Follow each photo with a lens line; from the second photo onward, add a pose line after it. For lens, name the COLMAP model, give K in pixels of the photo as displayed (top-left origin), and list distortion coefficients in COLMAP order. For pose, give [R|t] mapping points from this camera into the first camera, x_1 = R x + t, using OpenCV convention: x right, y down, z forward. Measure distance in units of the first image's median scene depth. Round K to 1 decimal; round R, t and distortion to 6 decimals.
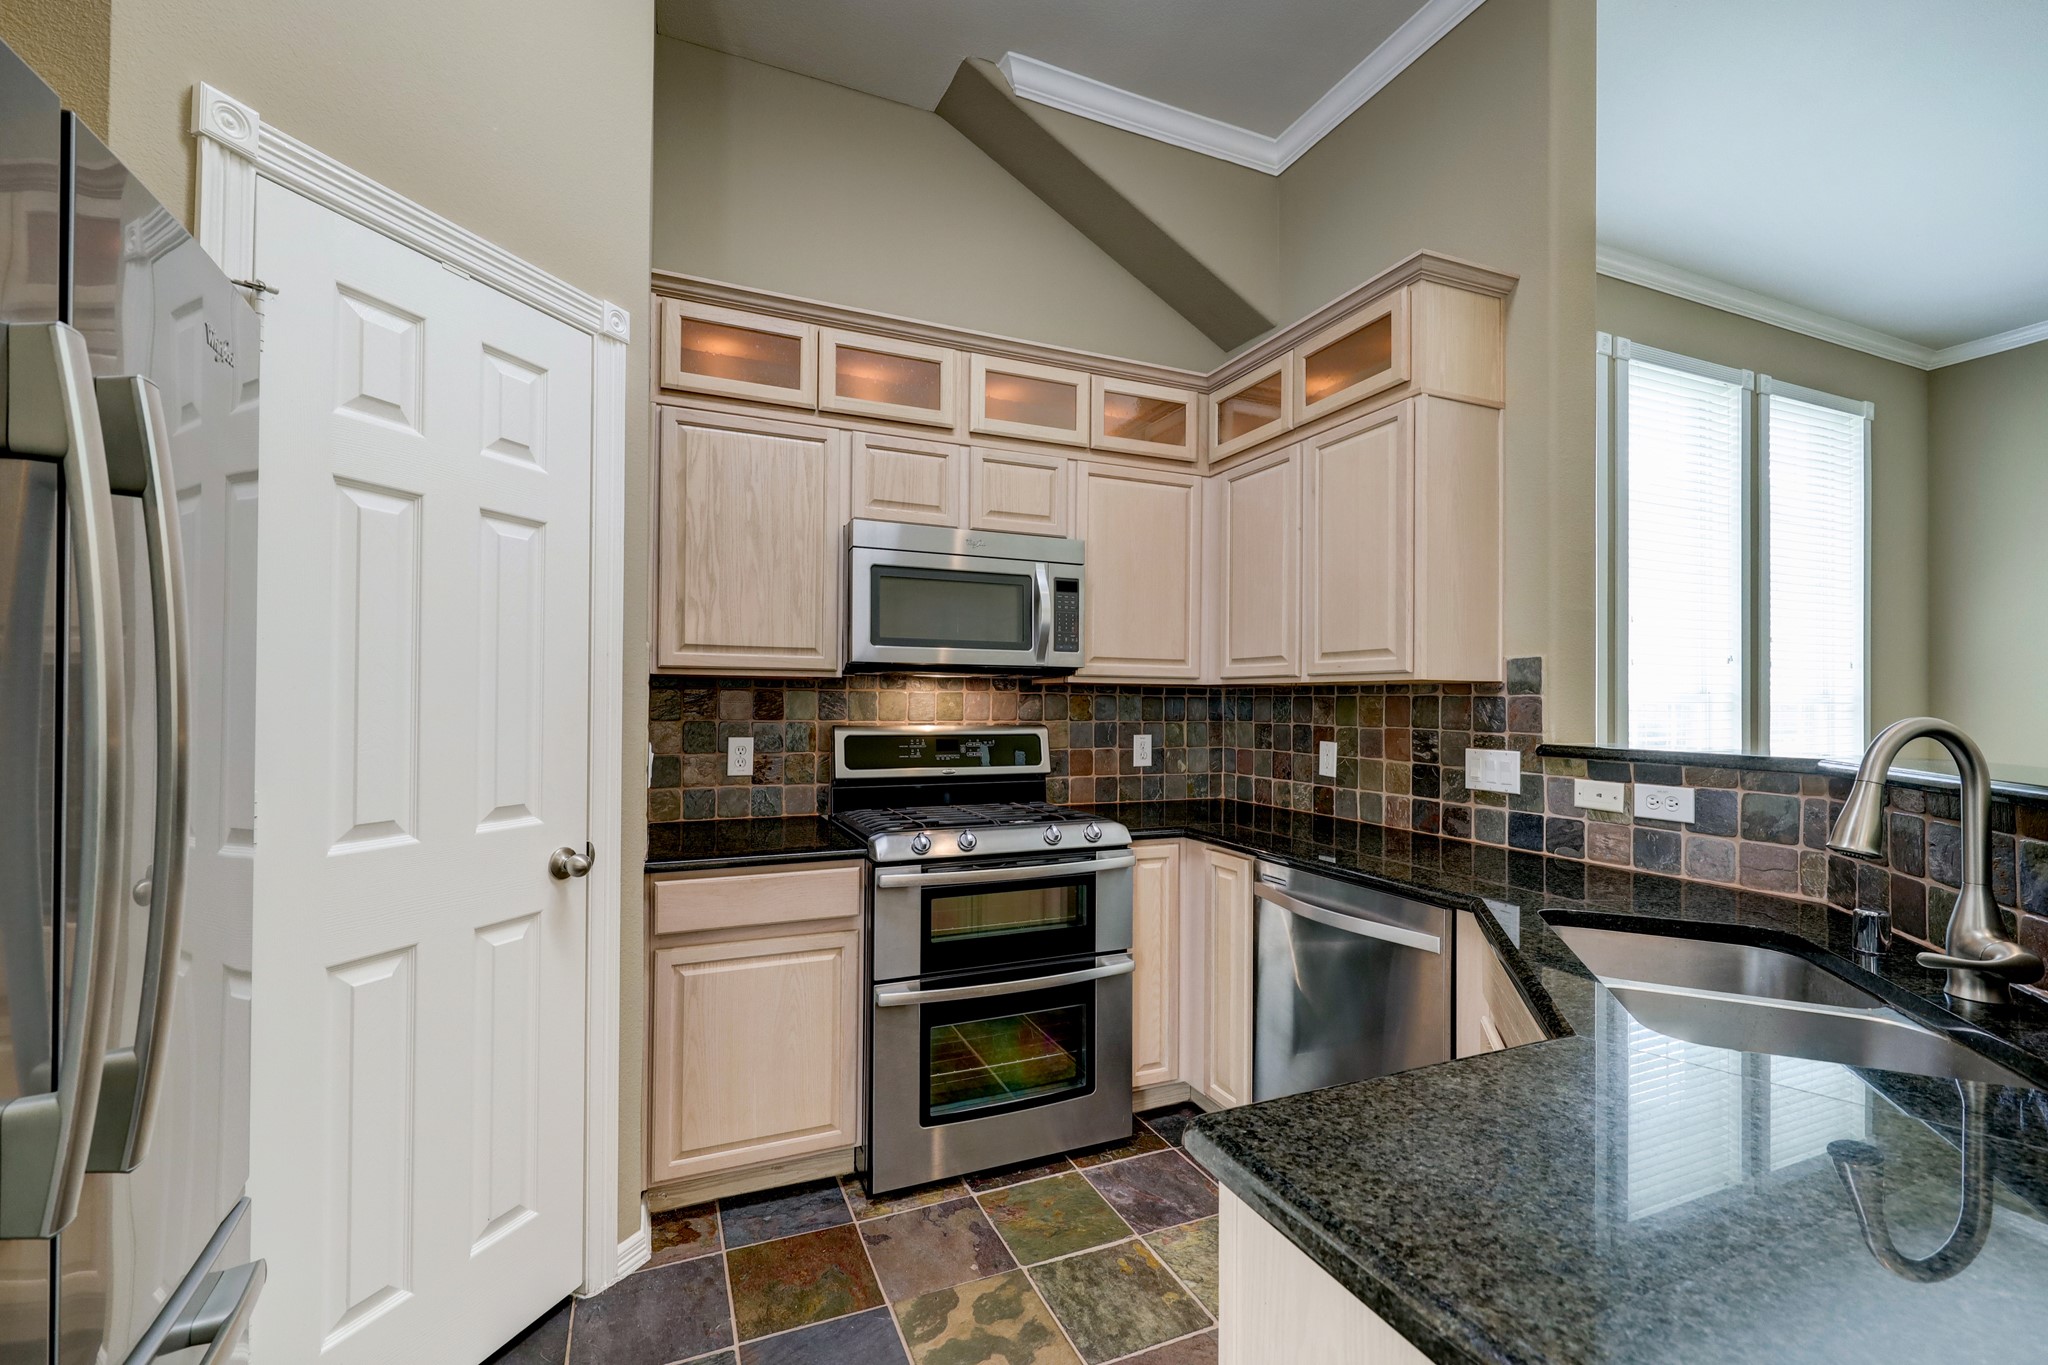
lens RADIAL K [[842.0, 0, 1024.0], [0, 842.0, 682.5], [0, 0, 1]] dist [-0.001291, -0.000149]
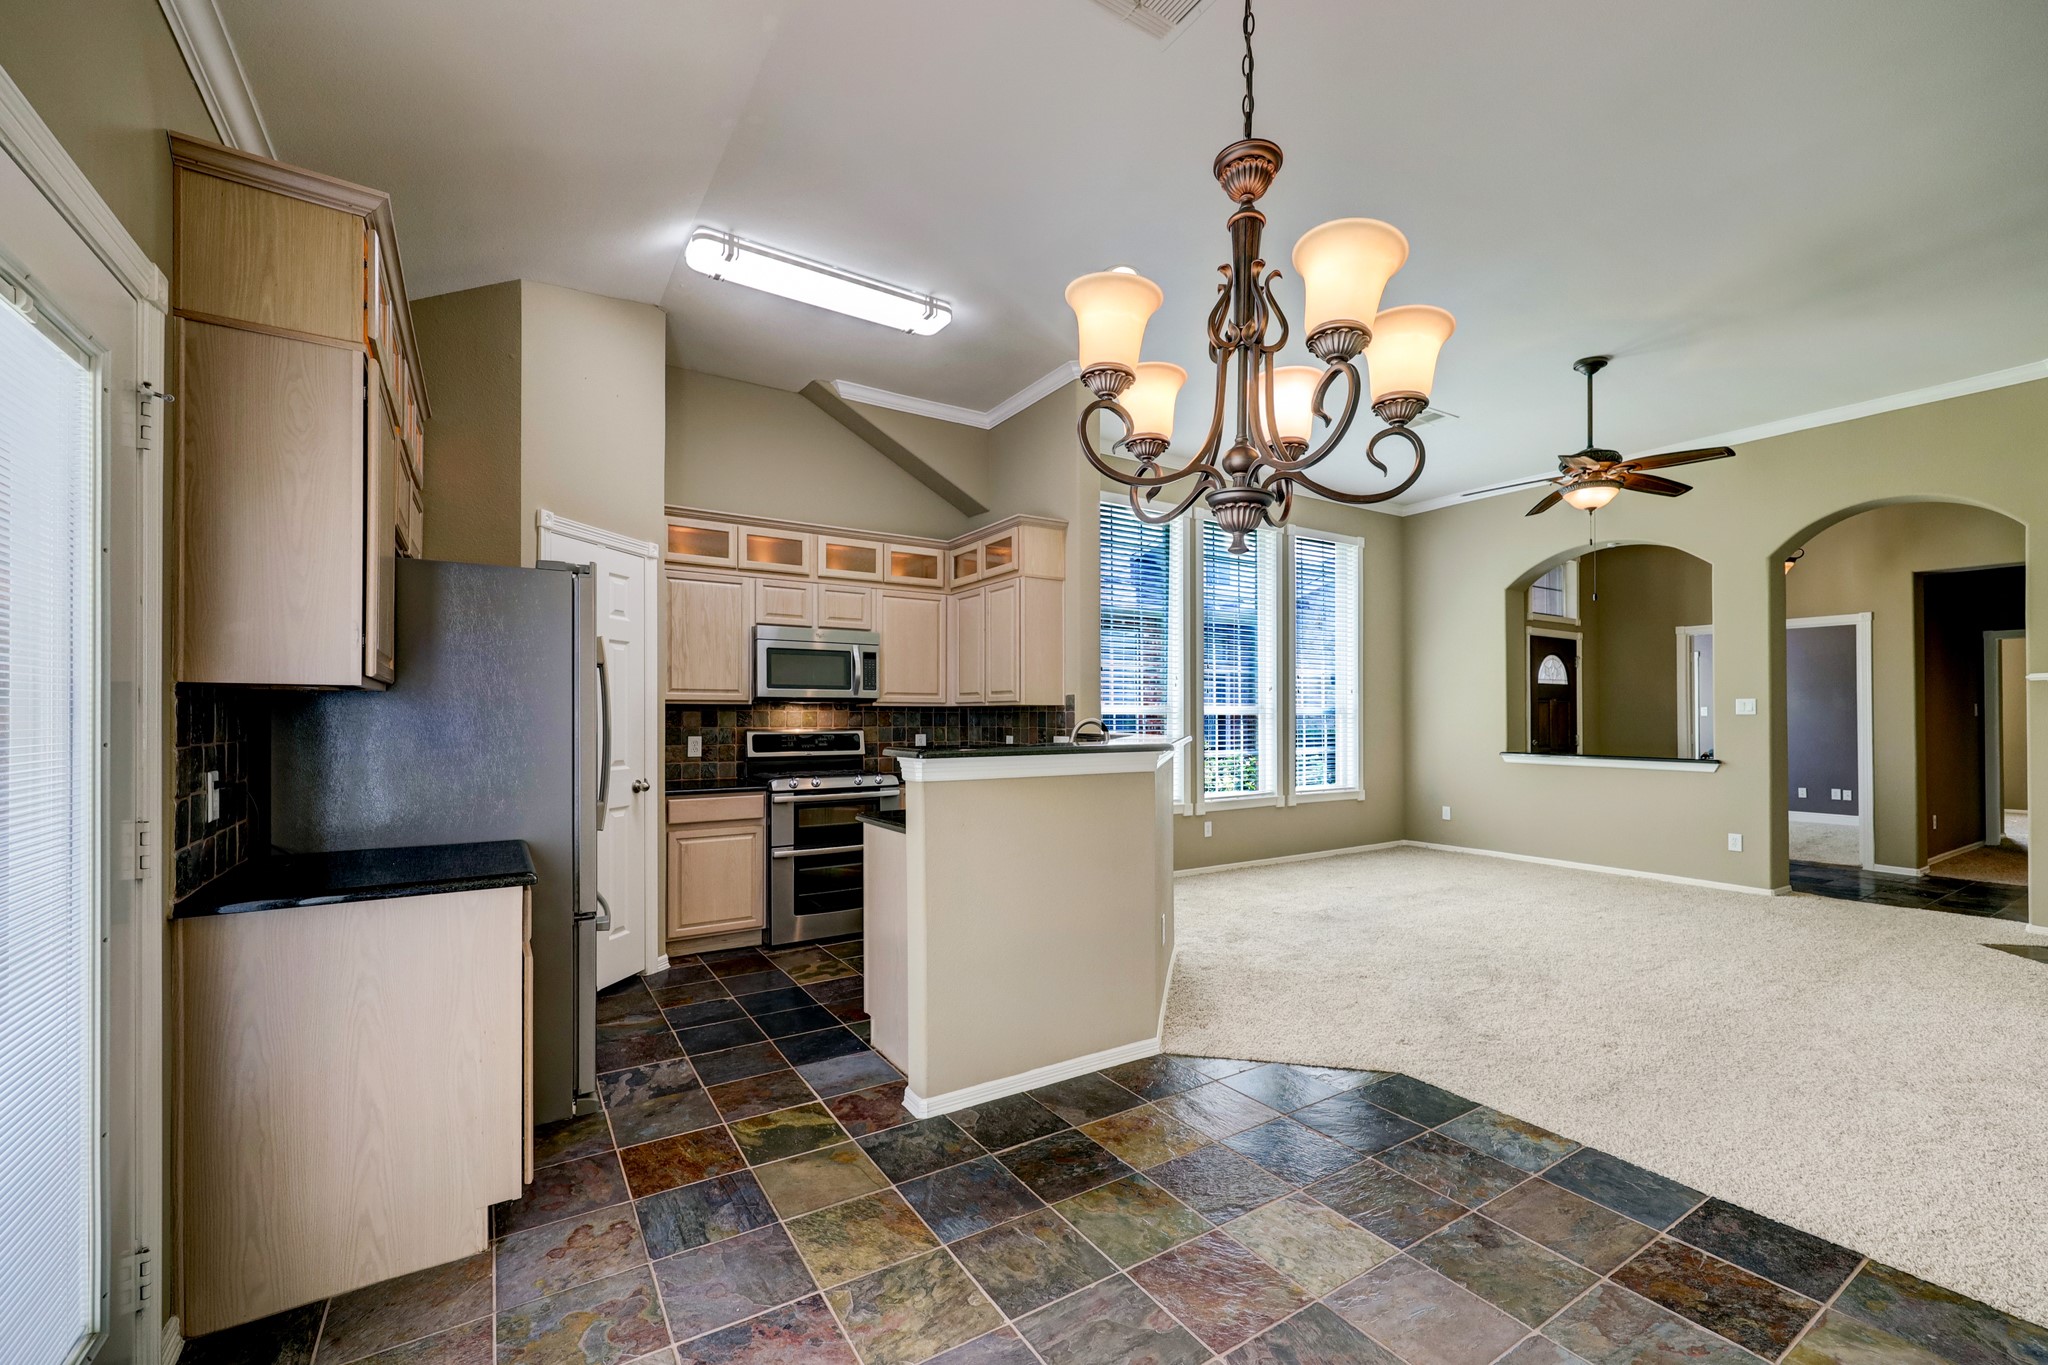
lens RADIAL K [[846.7, 0, 1018.2], [0, 846.7, 710.2], [0, 0, 1]] dist [-0.003958, -0.000494]
pose [[0.990976, -0.007039, 0.133857, 0.136623], [0.005203, 0.999888, 0.014063, -0.017376], [-0.133941, -0.013239, 0.990901, -1.049285]]
